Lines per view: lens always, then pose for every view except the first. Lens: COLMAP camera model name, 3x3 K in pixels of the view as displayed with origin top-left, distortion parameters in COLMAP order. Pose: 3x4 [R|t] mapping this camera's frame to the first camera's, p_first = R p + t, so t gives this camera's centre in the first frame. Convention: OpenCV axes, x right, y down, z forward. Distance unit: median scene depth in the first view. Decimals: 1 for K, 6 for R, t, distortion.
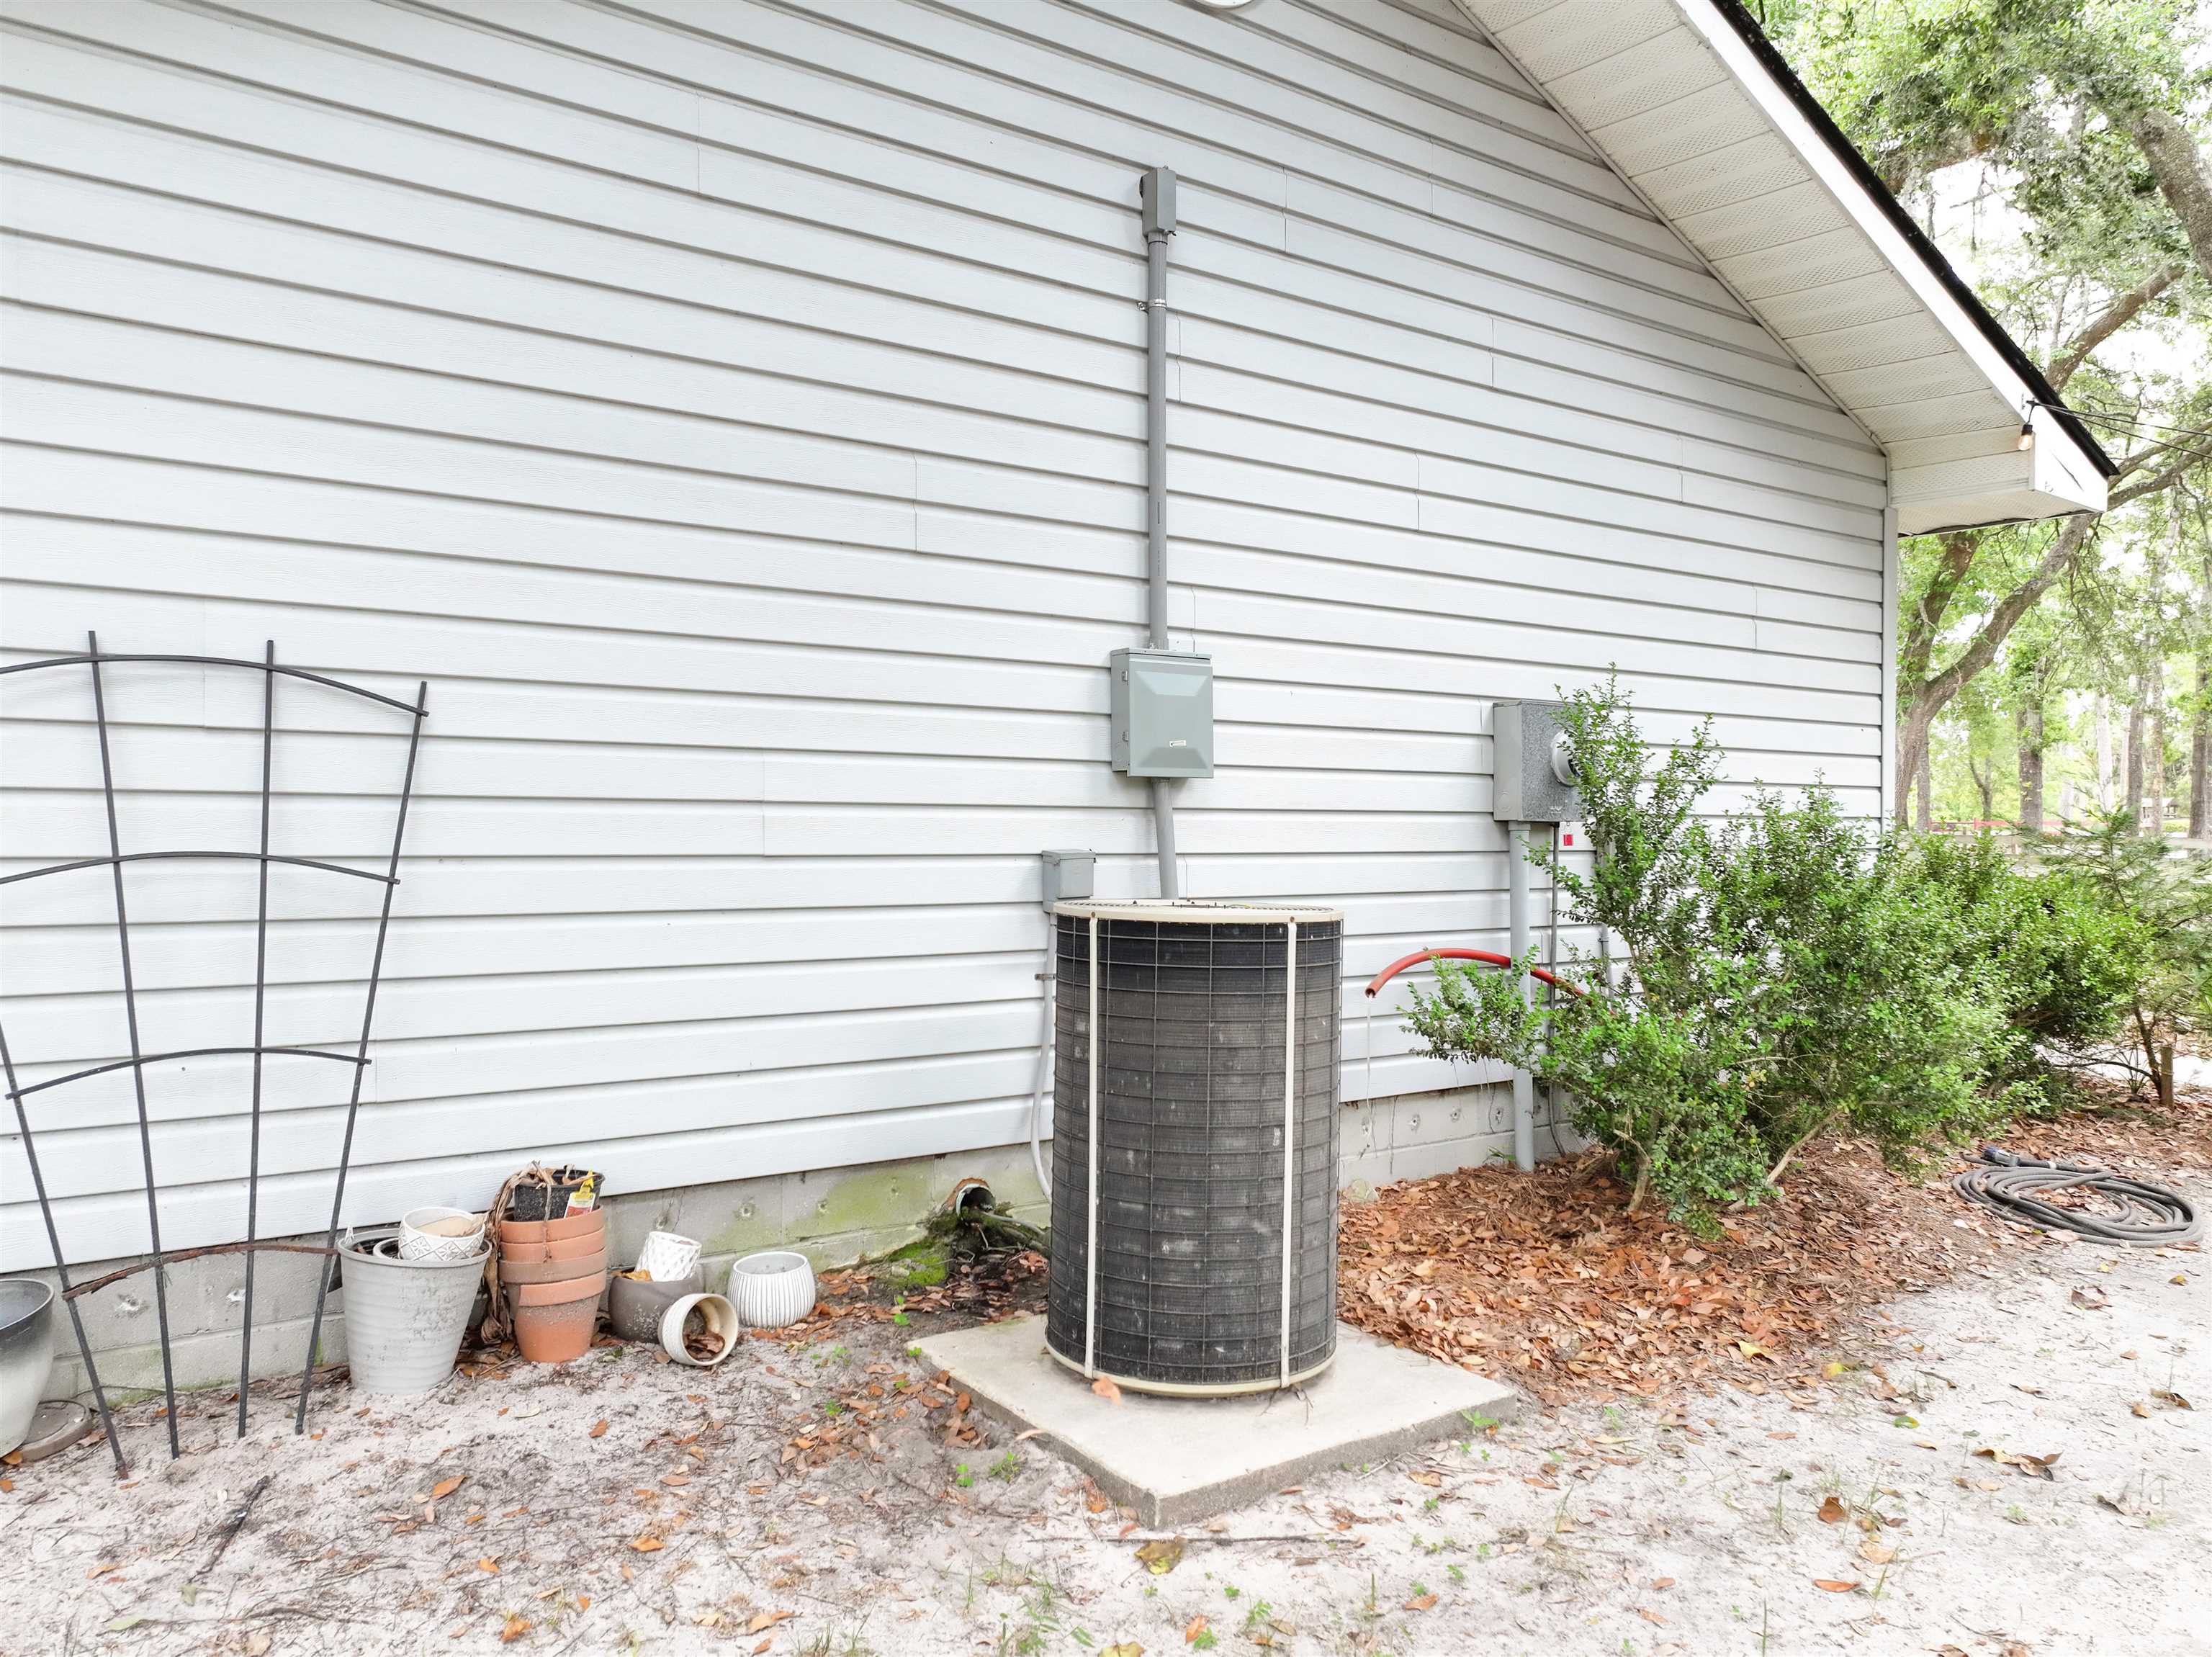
lens RADIAL K [[1554.4, 0, 1106.9], [0, 1554.4, 831.3], [0, 0, 1]] dist [0.006656, 0.004776]
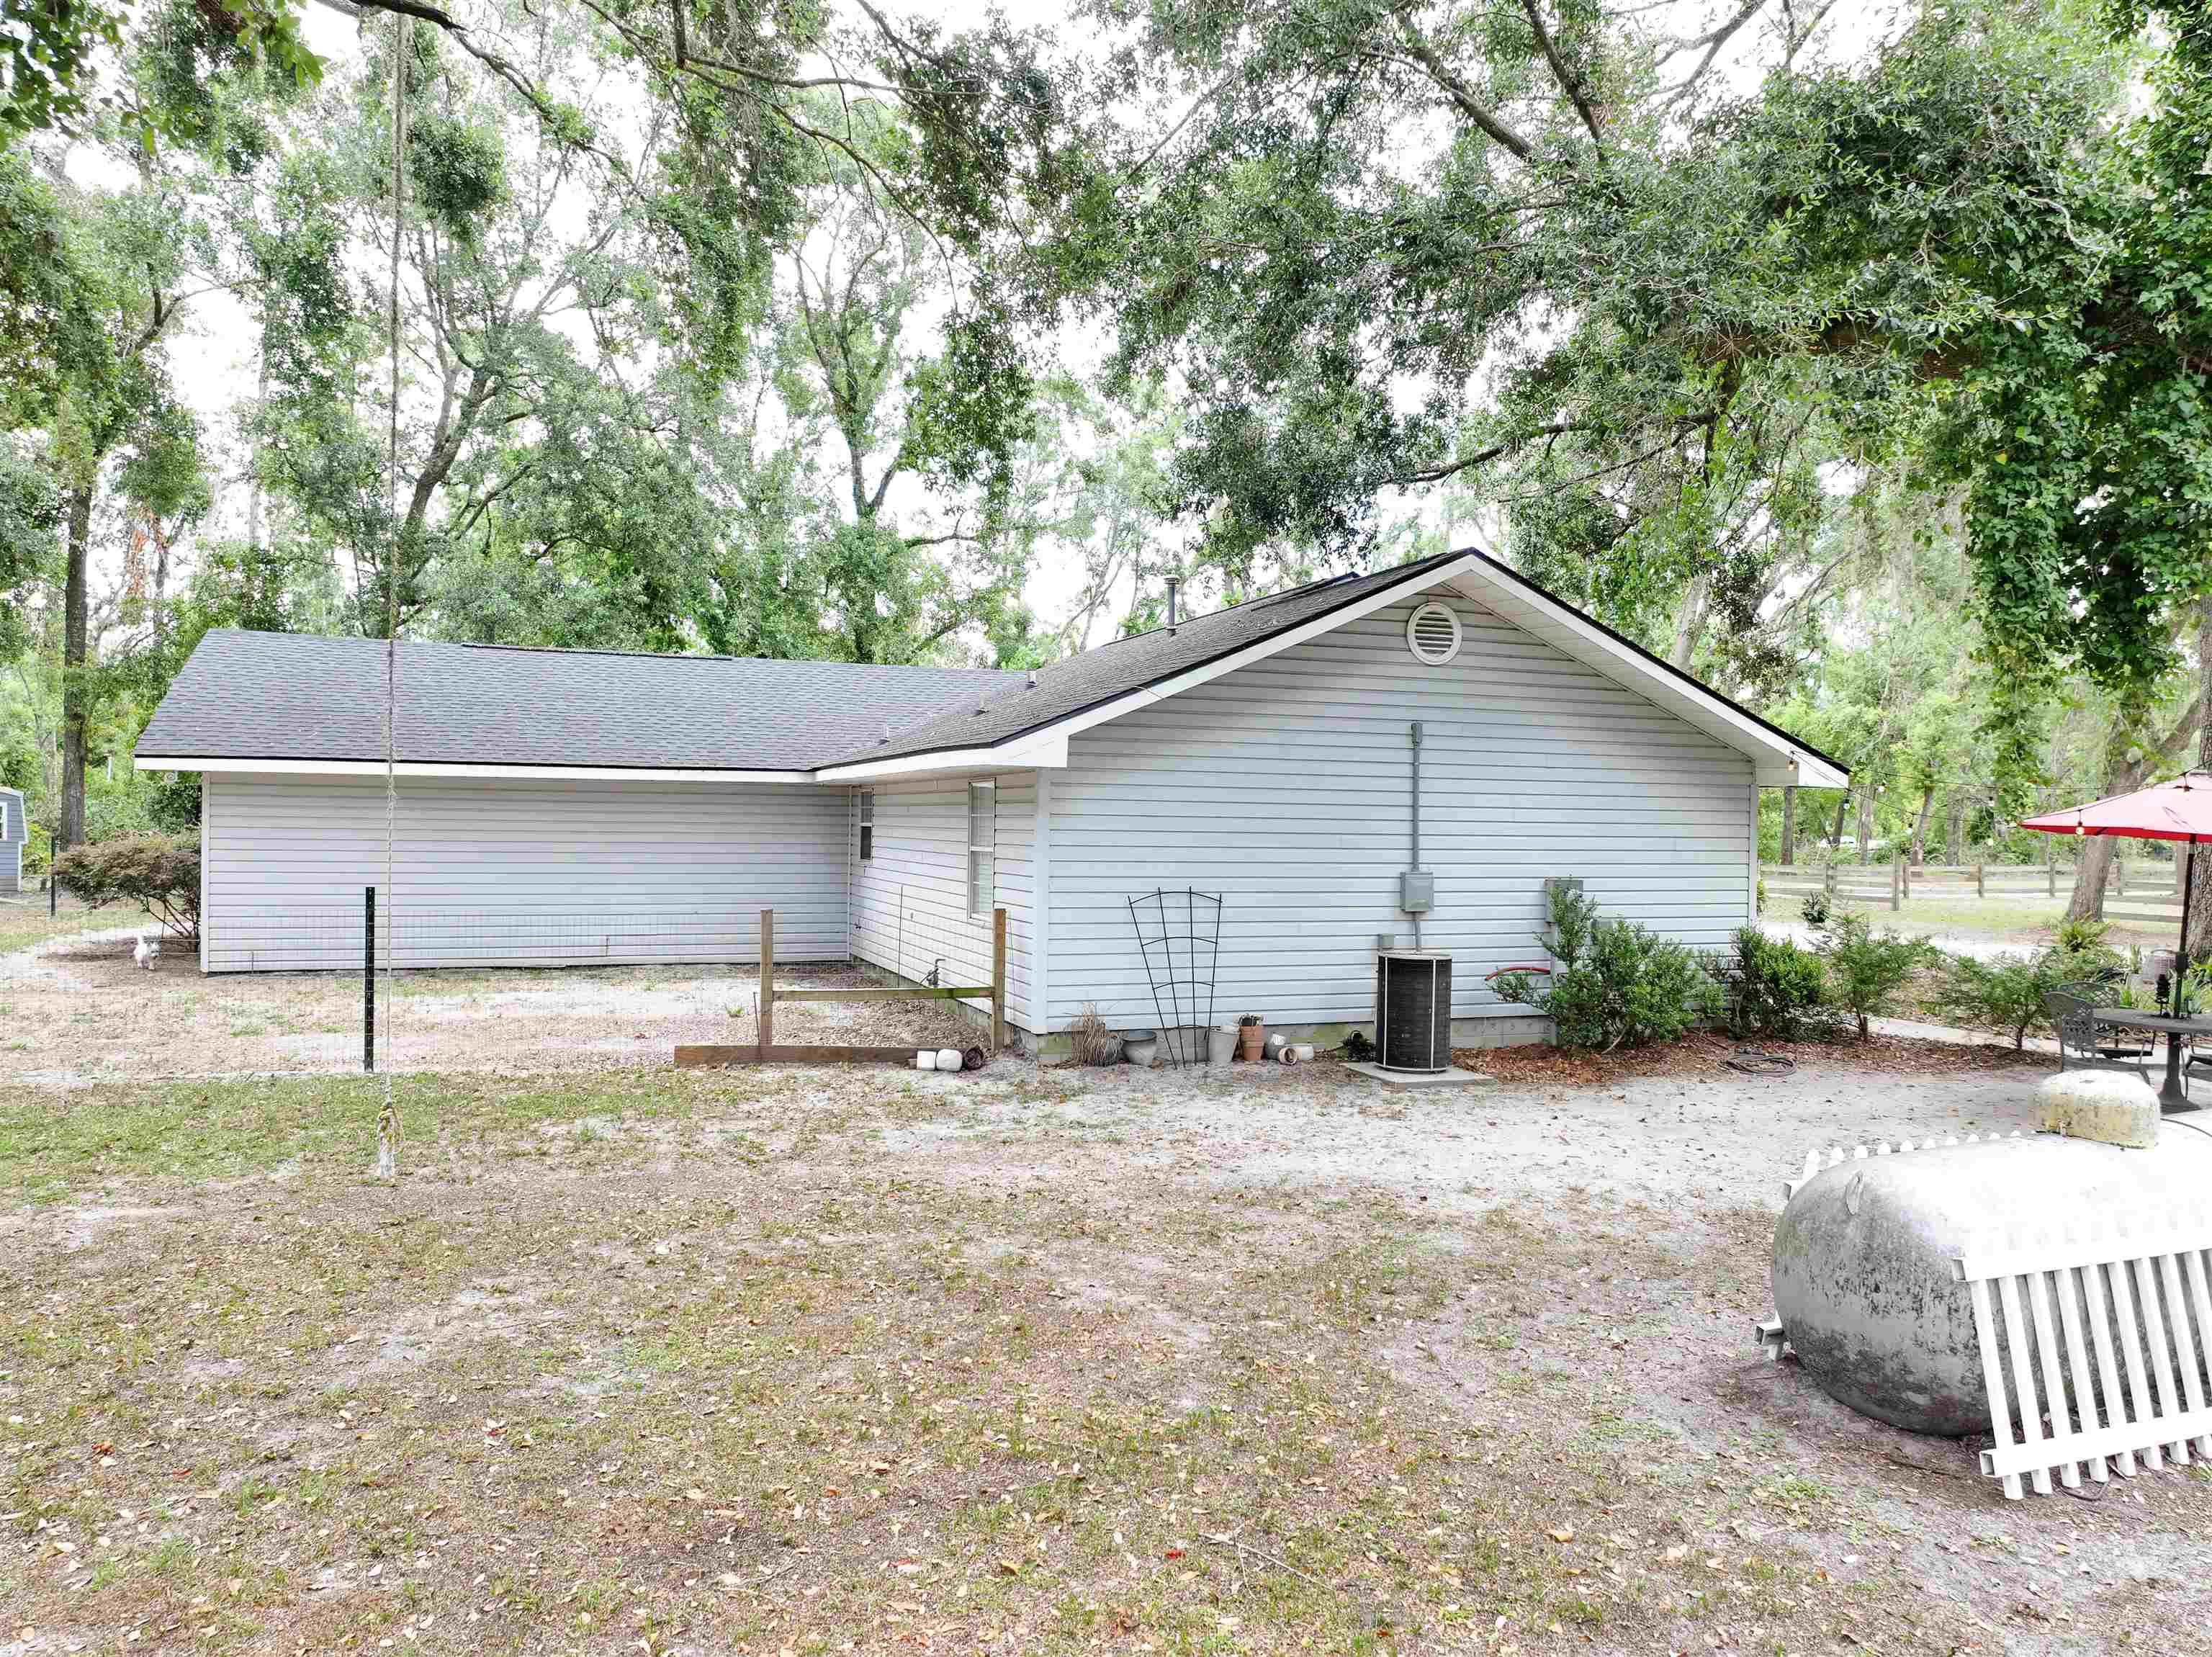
lens RADIAL K [[1554.4, 0, 1108.7], [0, 1554.4, 832.2], [0, 0, 1]] dist [0.006656, 0.004776]
pose [[0.971738, 0.008000, -0.235927, 0.192088], [-0.008403, 0.999964, -0.000701, -0.210210], [0.235913, 0.002664, 0.971771, -2.516969]]
